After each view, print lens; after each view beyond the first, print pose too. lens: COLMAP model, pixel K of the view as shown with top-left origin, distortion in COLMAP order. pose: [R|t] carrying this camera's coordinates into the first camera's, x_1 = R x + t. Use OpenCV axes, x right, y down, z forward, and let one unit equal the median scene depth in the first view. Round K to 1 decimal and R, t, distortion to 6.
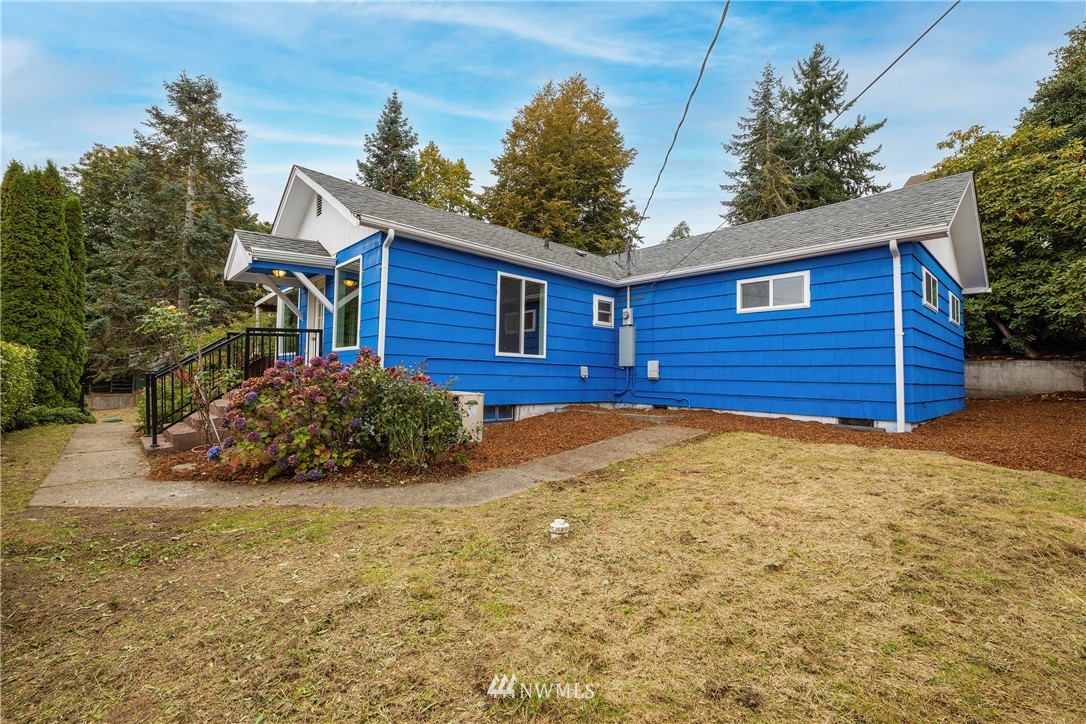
lens RADIAL K [[460.7, 0, 559.8], [0, 460.7, 361.2], [0, 0, 1]] dist [-0.003048, 0.000716]
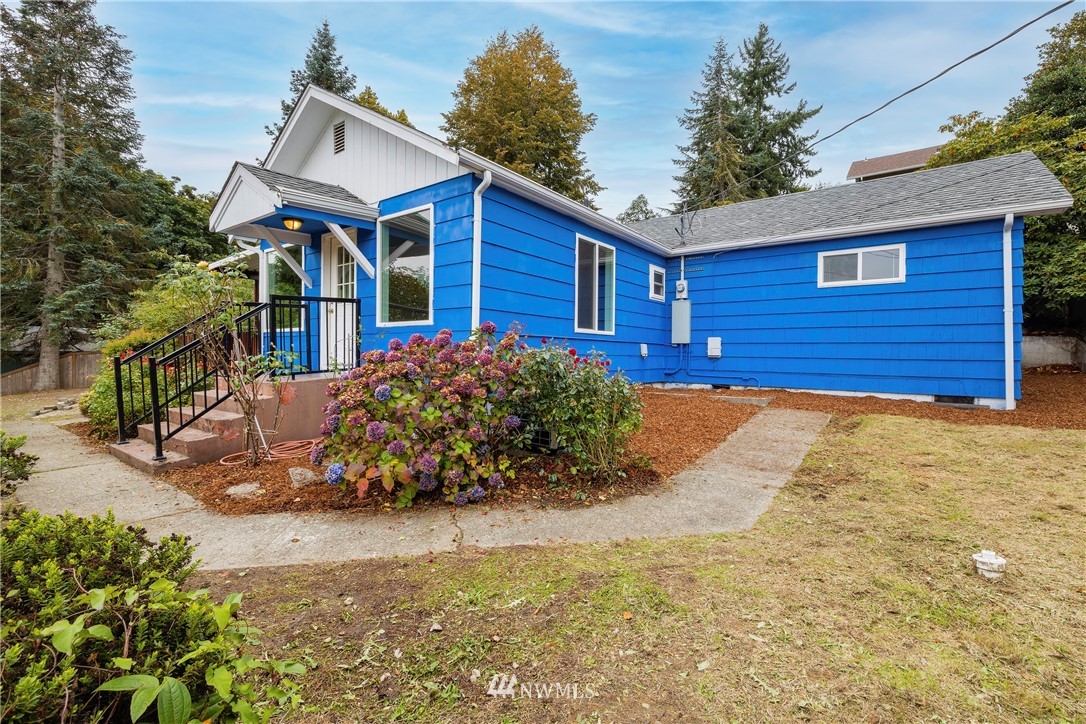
lens RADIAL K [[460.7, 0, 544.7], [0, 460.7, 359.5], [0, 0, 1]] dist [-0.003048, 0.000716]
pose [[0.984236, -0.010881, 0.176525, -0.288985], [0.001928, 0.998707, 0.050807, -0.004068], [-0.176849, -0.049665, 0.982984, 0.136299]]
